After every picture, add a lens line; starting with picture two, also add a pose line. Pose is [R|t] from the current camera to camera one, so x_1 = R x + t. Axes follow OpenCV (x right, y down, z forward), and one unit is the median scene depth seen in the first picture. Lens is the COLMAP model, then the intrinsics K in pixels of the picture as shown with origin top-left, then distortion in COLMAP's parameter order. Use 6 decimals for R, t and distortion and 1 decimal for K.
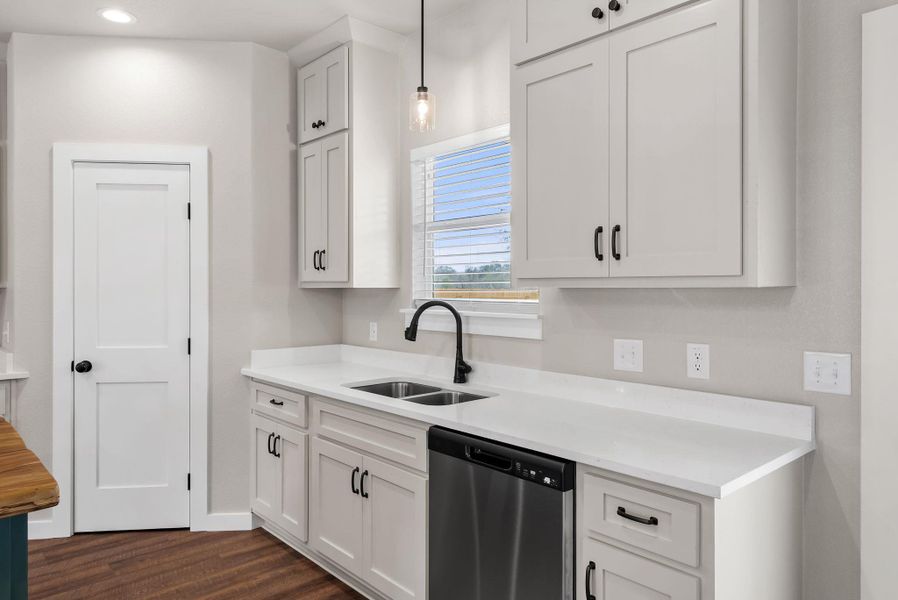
lens RADIAL K [[600.0, 0, 442.8], [0, 600.0, 288.6], [0, 0, 1]] dist [0.002354, 0.001342]
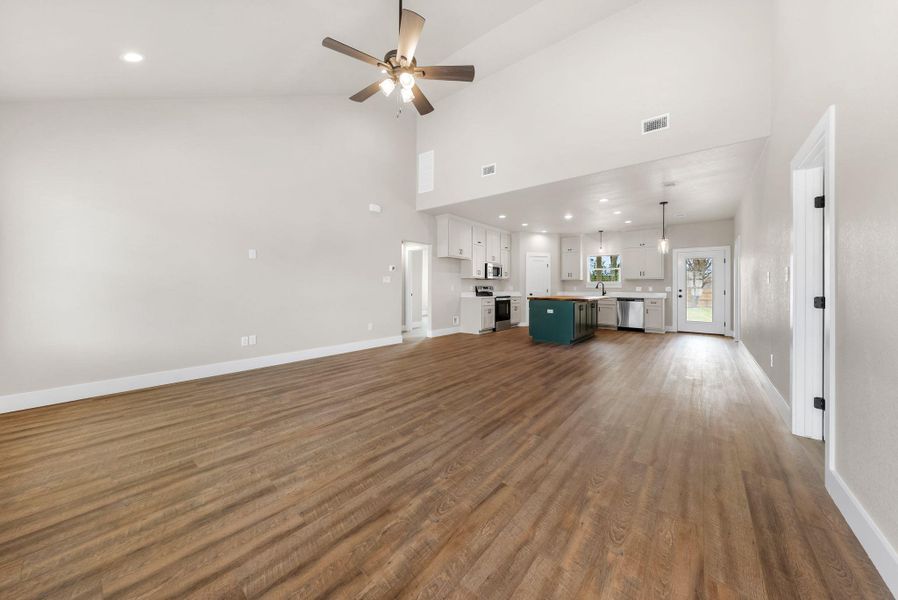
lens RADIAL K [[308.6, 0, 442.9], [0, 308.6, 286.1], [0, 0, 1]] dist [-0.001469, -0.000230]
pose [[0.989827, 0.005202, 0.142184, -2.024583], [-0.004630, 0.999980, -0.004349, 0.083782], [-0.142204, 0.003647, 0.989831, -1.855903]]
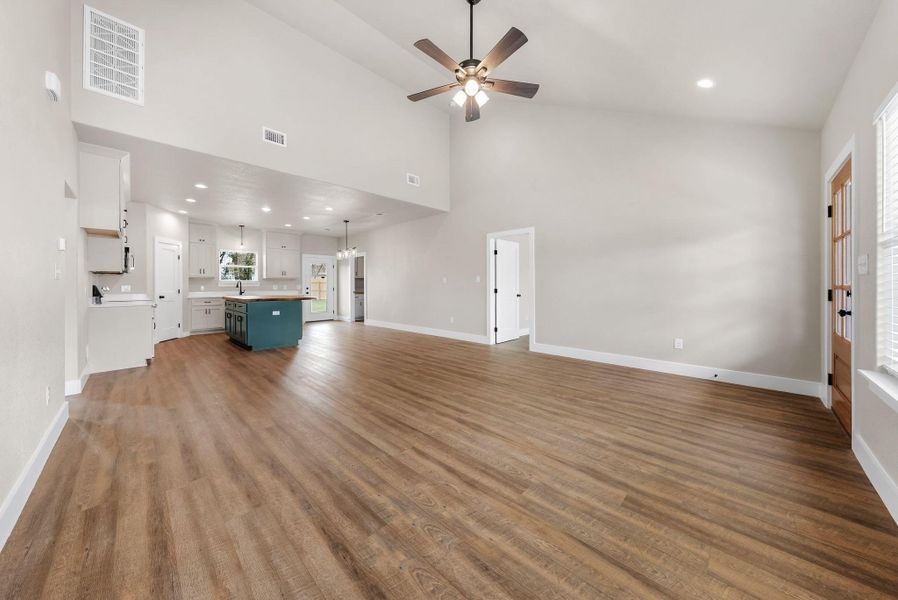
lens RADIAL K [[308.6, 0, 447.4], [0, 308.6, 287.2], [0, 0, 1]] dist [-0.001469, -0.000230]
pose [[-0.065029, -0.004023, 0.997875, -3.005409], [0.005370, 0.999976, 0.004382, 0.080630], [-0.997869, 0.005644, -0.065006, -0.749111]]
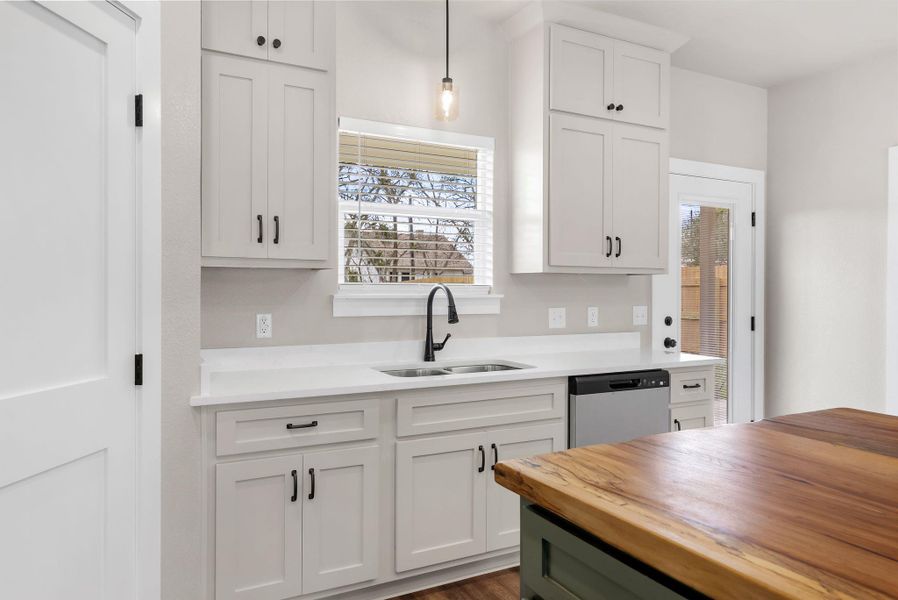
lens RADIAL K [[603.5, 0, 448.3], [0, 603.5, 292.7], [0, 0, 1]] dist [0.003336, -0.001414]
pose [[0.241789, -0.003120, 0.970324, -1.010360], [-0.000765, 0.999994, 0.003406, 0.031914], [-0.970328, -0.001566, 0.241785, 0.713586]]
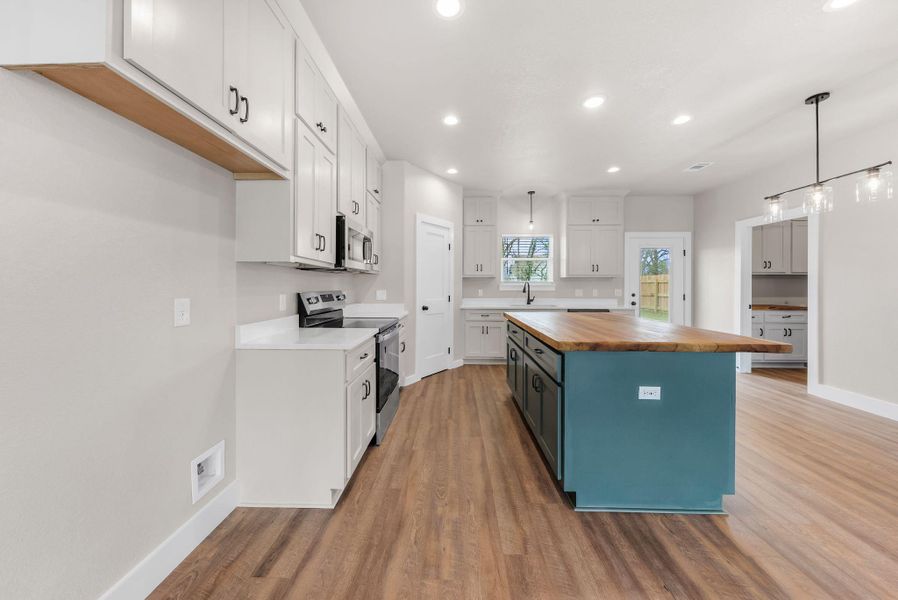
lens RADIAL K [[308.6, 0, 446.6], [0, 308.6, 286.5], [0, 0, 1]] dist [-0.001469, -0.000230]
pose [[0.688092, 0.000077, 0.725623, -1.633247], [-0.000620, 1.000000, 0.000482, 0.050370], [-0.725623, -0.000781, 0.688092, 0.103342]]
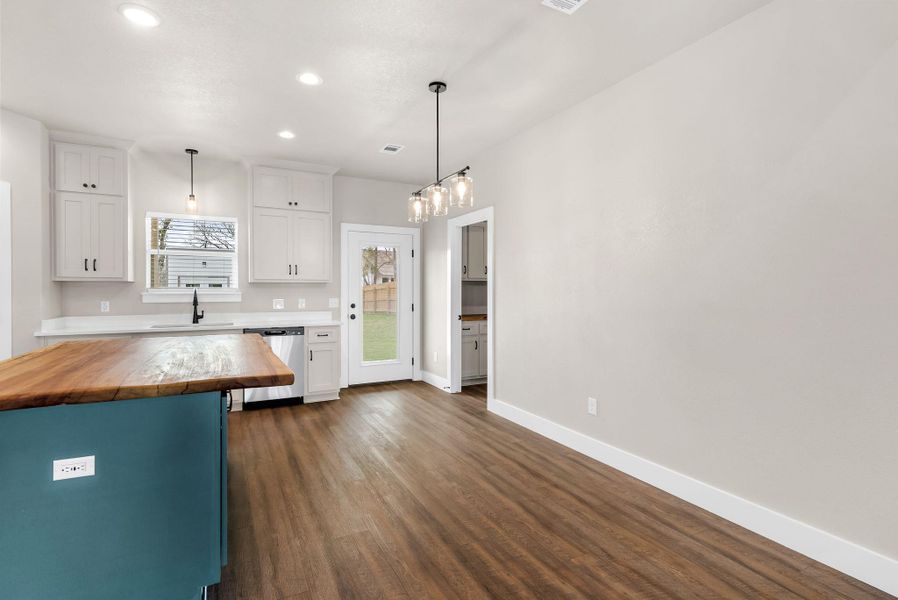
lens RADIAL K [[434.1, 0, 446.5], [0, 434.1, 293.3], [0, 0, 1]] dist [0.001242, 0.000778]
pose [[0.253037, -0.005727, 0.967440, -1.347020], [0.002250, 0.999983, 0.005331, 0.034934], [-0.967454, 0.000828, 0.253045, -0.353426]]
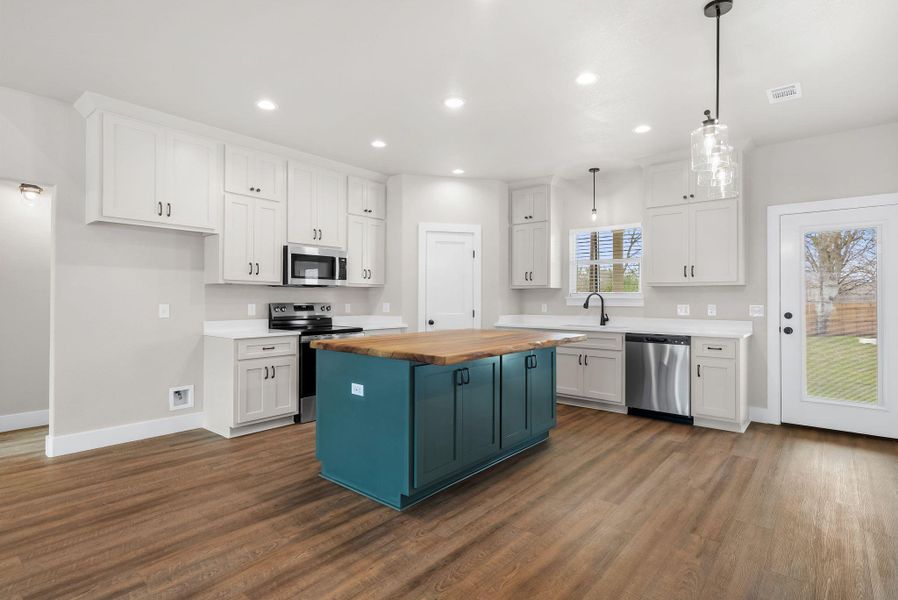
lens RADIAL K [[455.4, 0, 443.4], [0, 455.4, 294.5], [0, 0, 1]] dist [0.005131, 0.000752]
pose [[0.990616, 0.004800, 0.136593, -0.897574], [-0.003217, 0.999925, -0.011807, 0.052552], [-0.136639, 0.011257, 0.990557, -0.801502]]
